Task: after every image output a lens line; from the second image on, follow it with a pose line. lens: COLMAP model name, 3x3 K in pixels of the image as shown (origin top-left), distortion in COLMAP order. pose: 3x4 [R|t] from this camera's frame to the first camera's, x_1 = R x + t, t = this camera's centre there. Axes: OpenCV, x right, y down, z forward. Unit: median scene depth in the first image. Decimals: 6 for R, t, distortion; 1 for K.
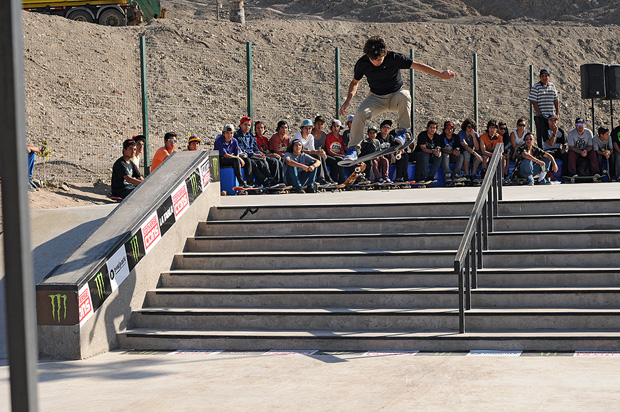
lens RADIAL K [[1381.4, 0, 310.0], [0, 1381.4, 206.0], [0, 0, 1]] dist [-0.107630, -0.122872]
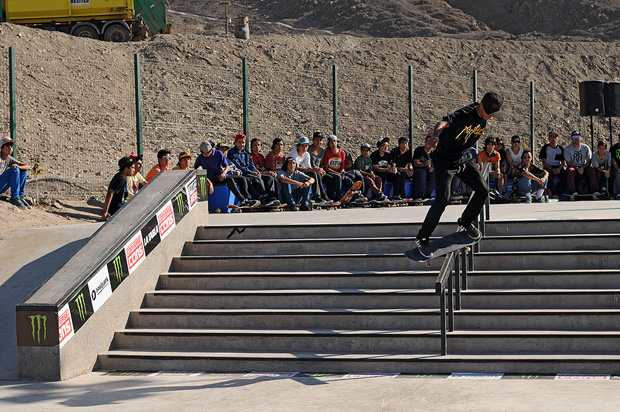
lens RADIAL K [[1381.4, 0, 310.0], [0, 1381.4, 206.0], [0, 0, 1]] dist [-0.107630, -0.122872]
pose [[0.999966, 0.001666, -0.008069, 0.013273], [-0.001748, 0.999947, -0.010186, -0.003084], [0.008052, 0.010199, 0.999916, 0.002986]]
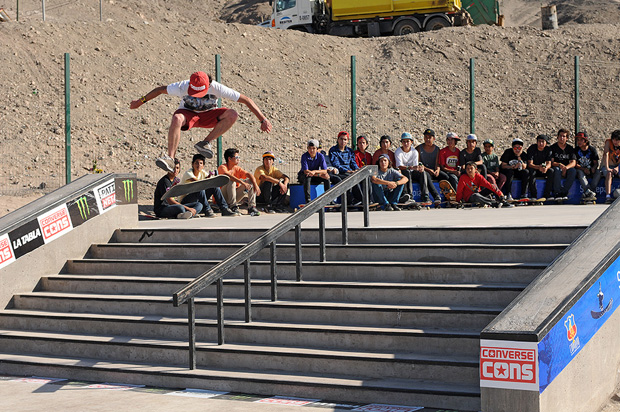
lens RADIAL K [[1381.4, 0, 310.0], [0, 1381.4, 206.0], [0, 0, 1]] dist [-0.107630, -0.122872]
pose [[0.940425, 0.007729, -0.339913, 0.313004], [-0.008624, 0.999962, -0.001122, -0.012652], [0.339891, 0.003987, 0.940456, 0.079784]]
